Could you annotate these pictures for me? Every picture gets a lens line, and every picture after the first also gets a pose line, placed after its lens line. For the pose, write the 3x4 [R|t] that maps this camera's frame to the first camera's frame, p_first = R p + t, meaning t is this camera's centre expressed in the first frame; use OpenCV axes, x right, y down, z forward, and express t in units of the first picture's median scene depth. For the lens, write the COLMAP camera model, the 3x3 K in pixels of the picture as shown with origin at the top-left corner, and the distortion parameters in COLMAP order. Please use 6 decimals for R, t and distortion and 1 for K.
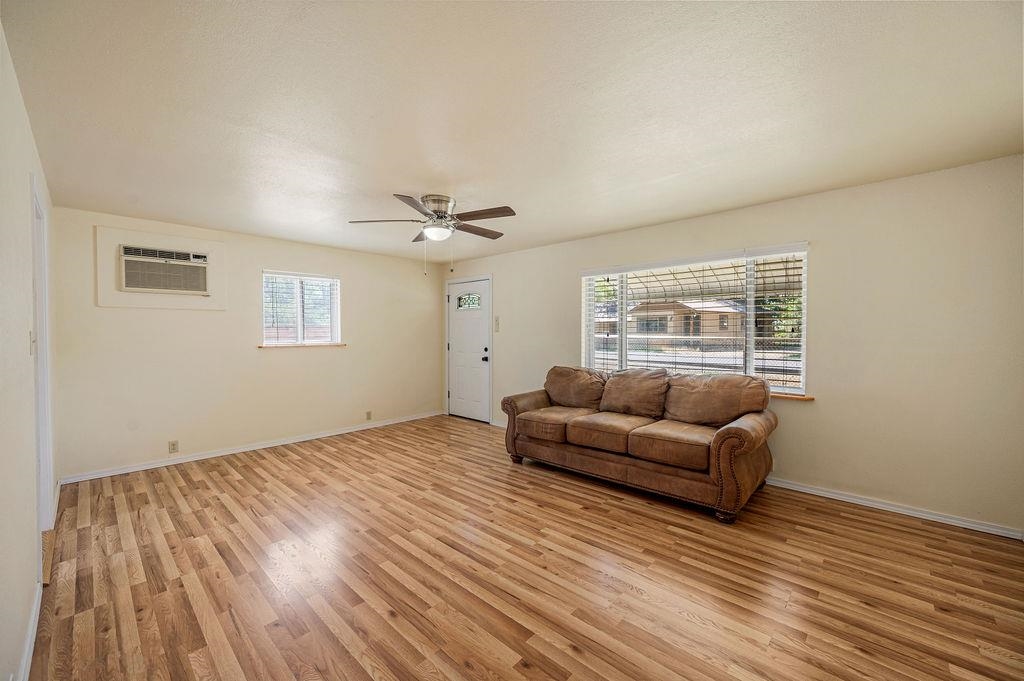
lens RADIAL K [[406.4, 0, 512.0], [0, 406.4, 340.5], [0, 0, 1]] dist [0.001684, 0.000094]
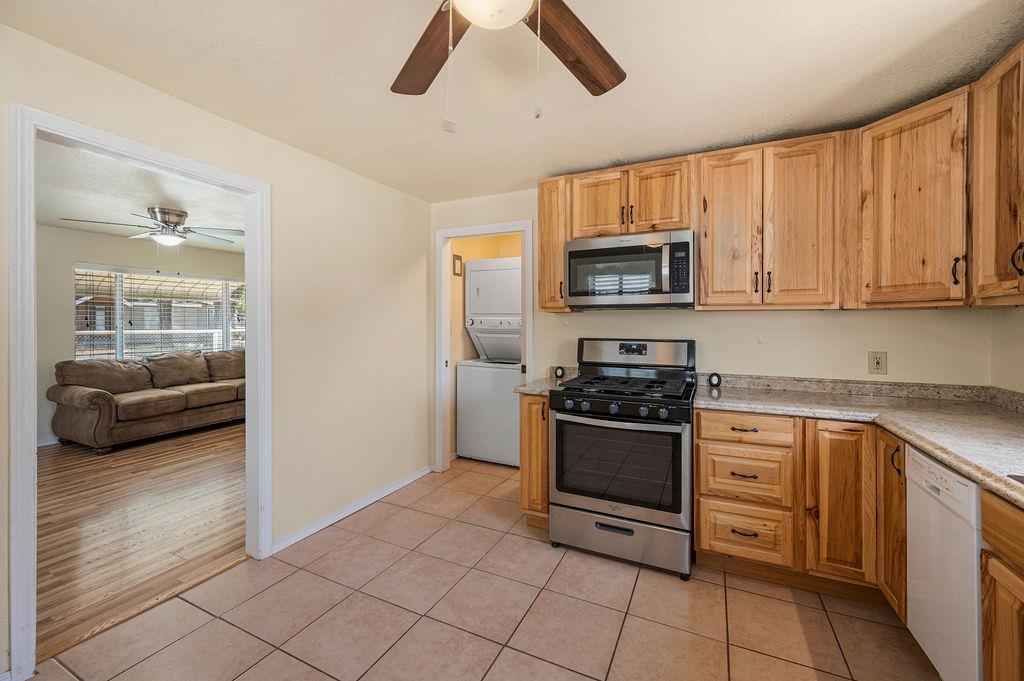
lens RADIAL K [[411.2, 0, 516.2], [0, 411.2, 326.4], [0, 0, 1]] dist [0.001191, -0.000211]
pose [[-0.303391, 0.000757, 0.952866, -1.547091], [0.019479, 0.999796, 0.005408, -0.001530], [-0.952667, 0.020201, -0.303344, 0.409167]]
